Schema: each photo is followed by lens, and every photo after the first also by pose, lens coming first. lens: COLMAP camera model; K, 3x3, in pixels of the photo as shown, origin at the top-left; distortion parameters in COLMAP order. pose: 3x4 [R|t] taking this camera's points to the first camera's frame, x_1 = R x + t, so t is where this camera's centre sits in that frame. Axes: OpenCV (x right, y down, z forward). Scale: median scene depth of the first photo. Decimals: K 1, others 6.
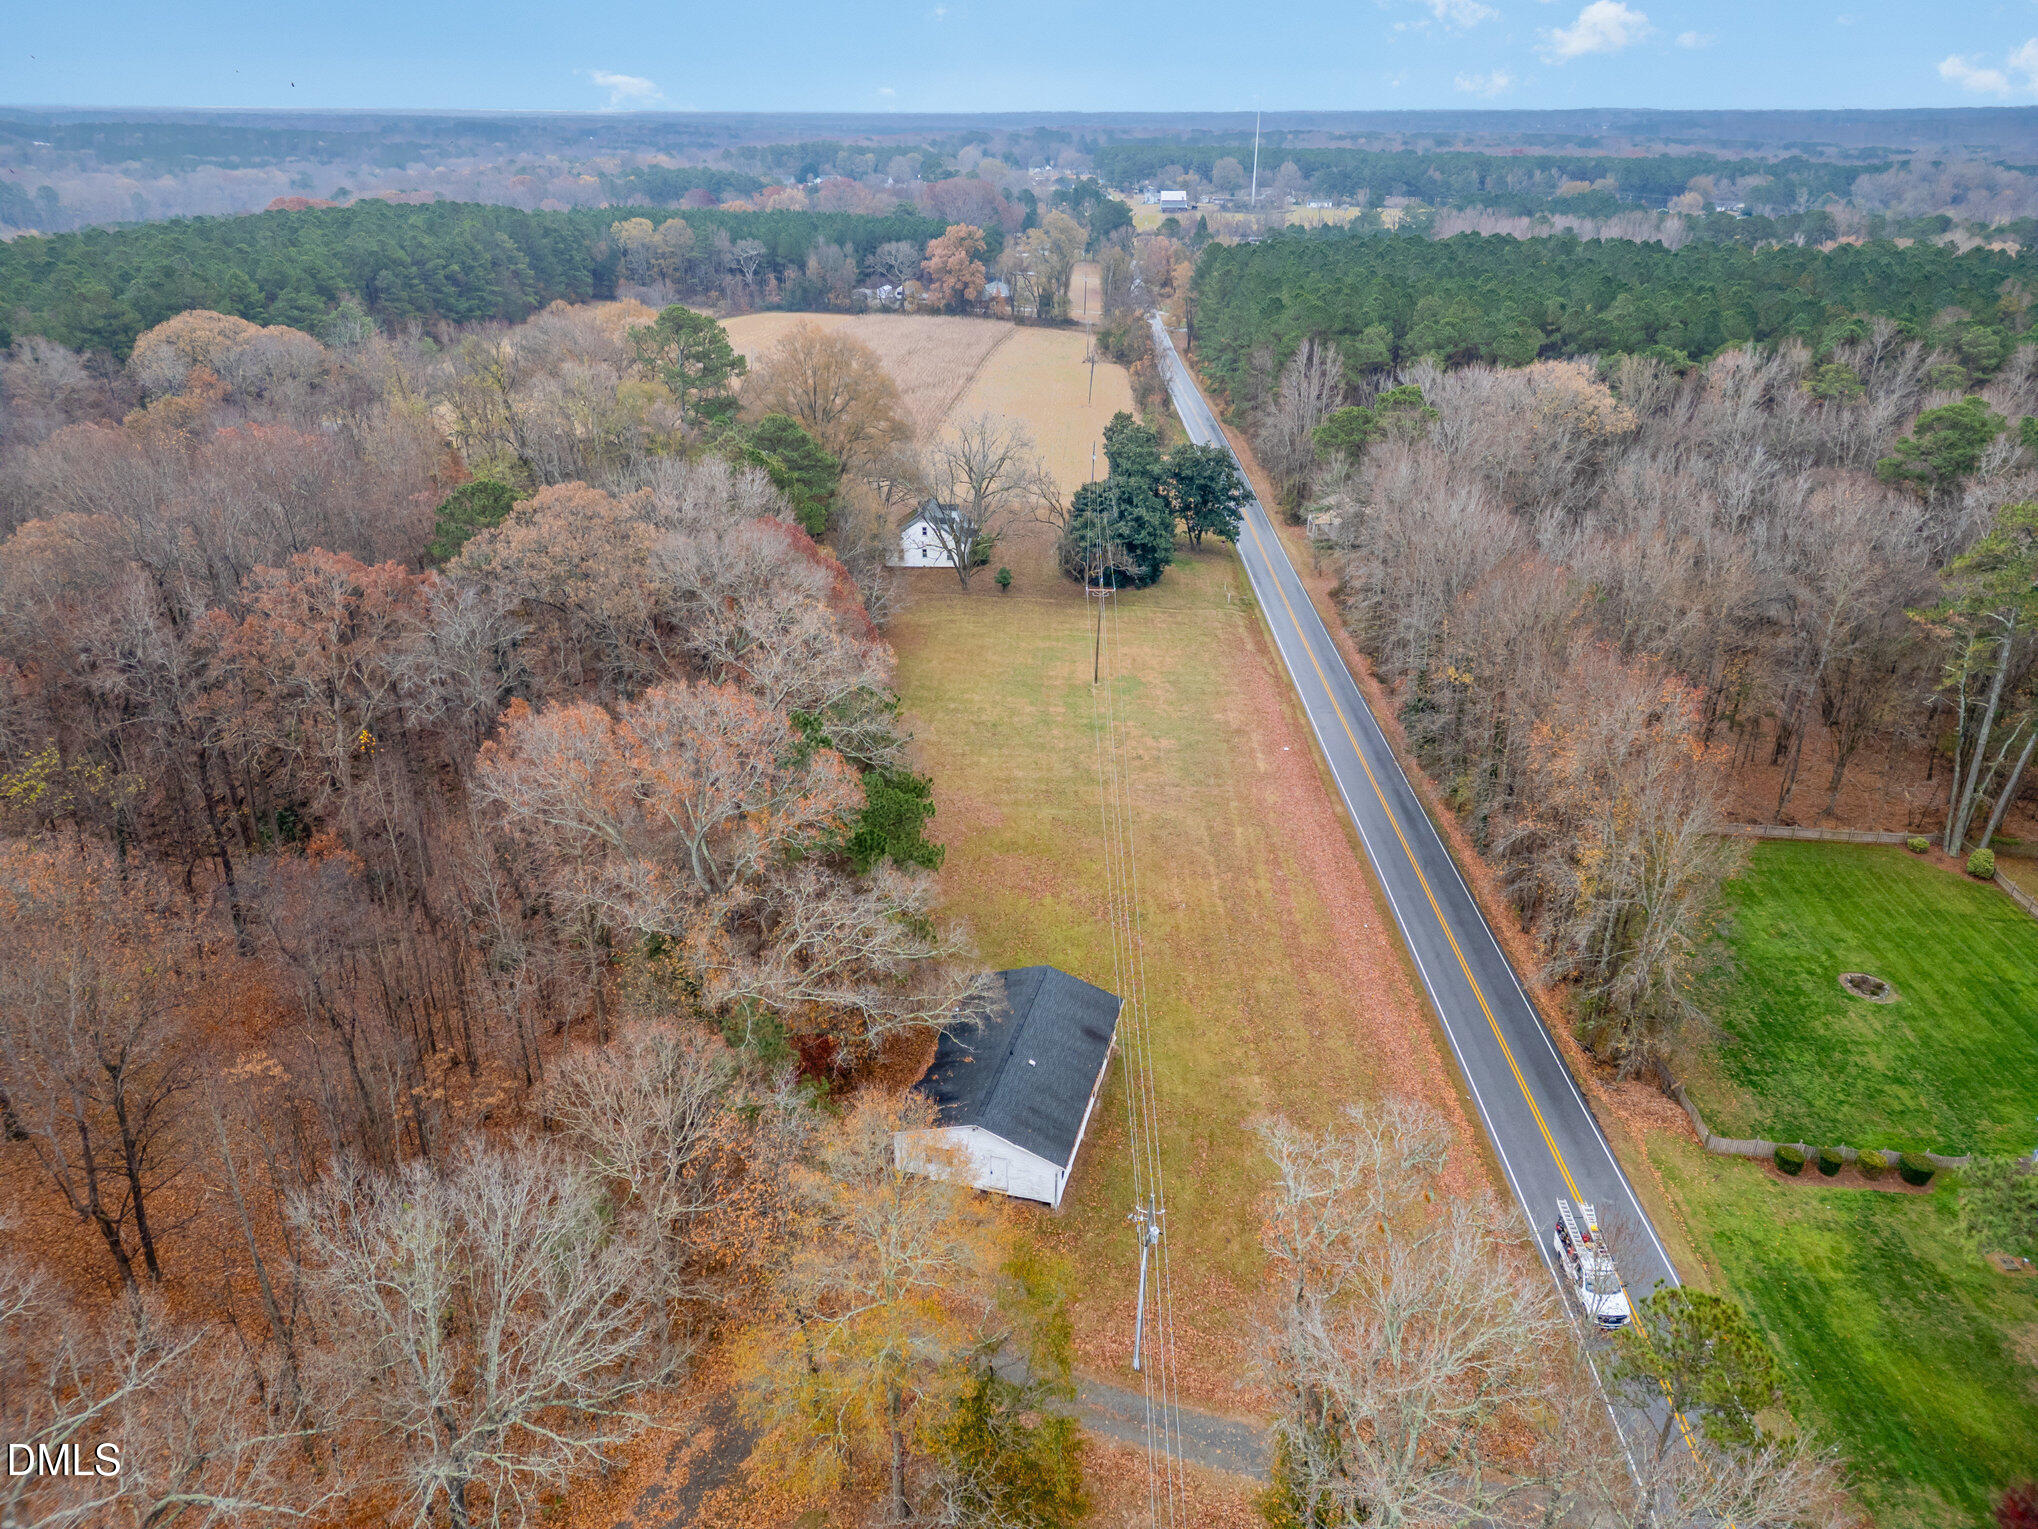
lens RADIAL K [[1402.7, 0, 1021.8], [0, 1402.7, 773.9], [0, 0, 1]] dist [0.097648, -0.112740]
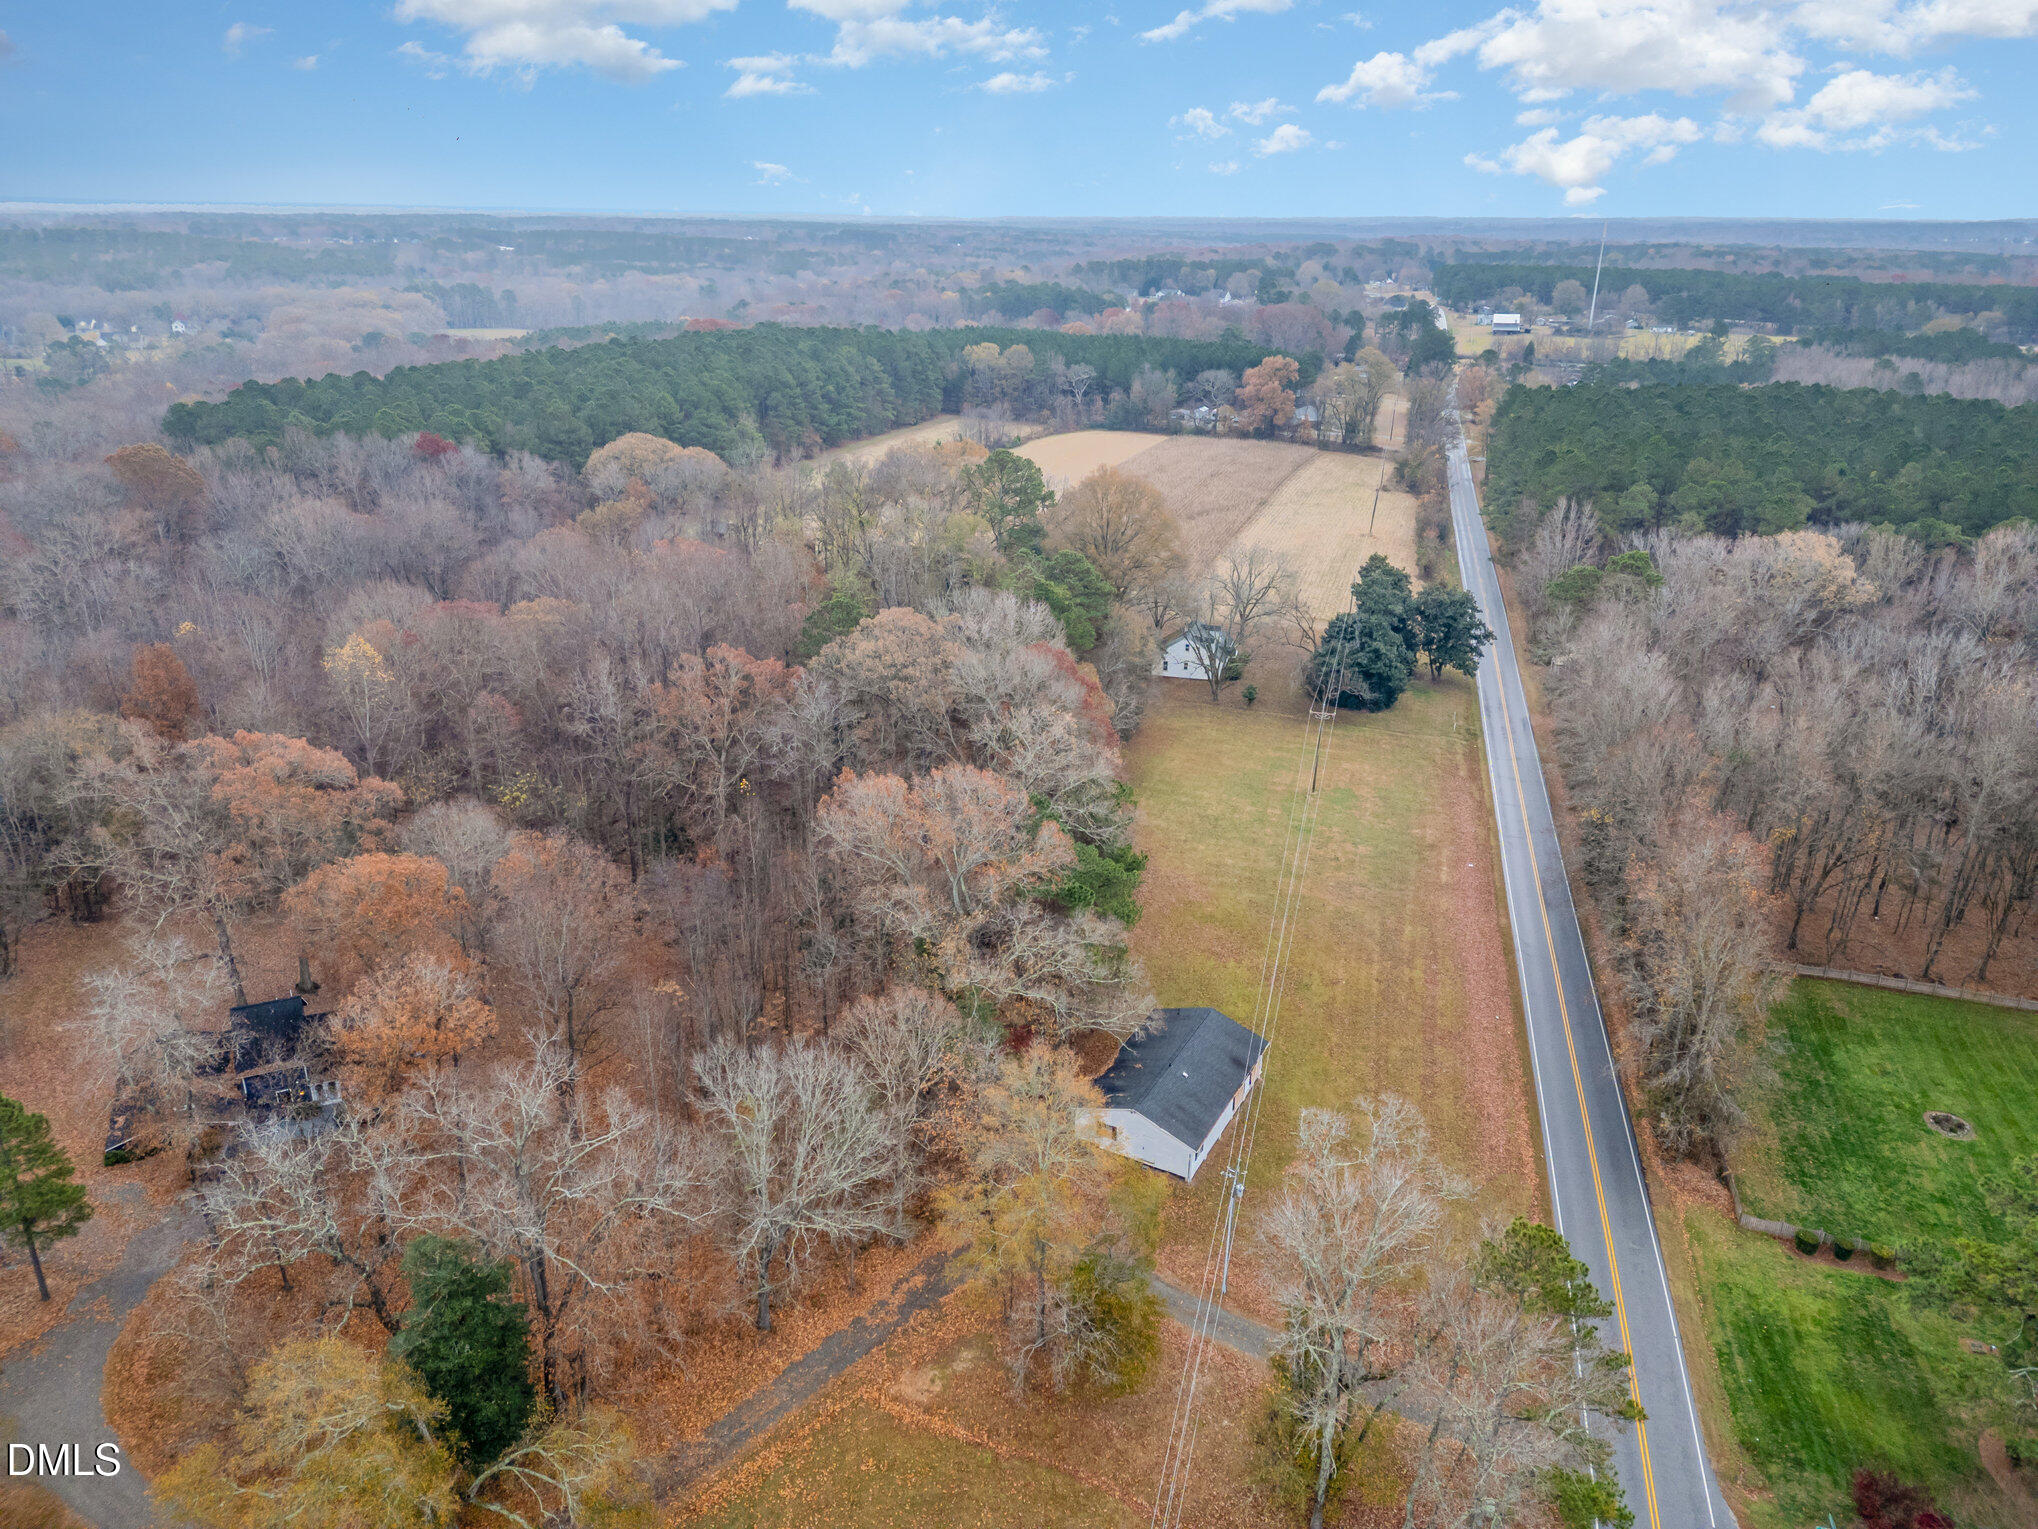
lens RADIAL K [[1413.3, 0, 1019.0], [0, 1413.3, 764.5], [0, 0, 1]] dist [0.077638, -0.078762]
pose [[0.973628, 0.089523, -0.209844, 0.067256], [-0.103569, 0.992993, -0.056910, 0.005001], [0.203279, 0.077143, 0.976077, -0.218417]]
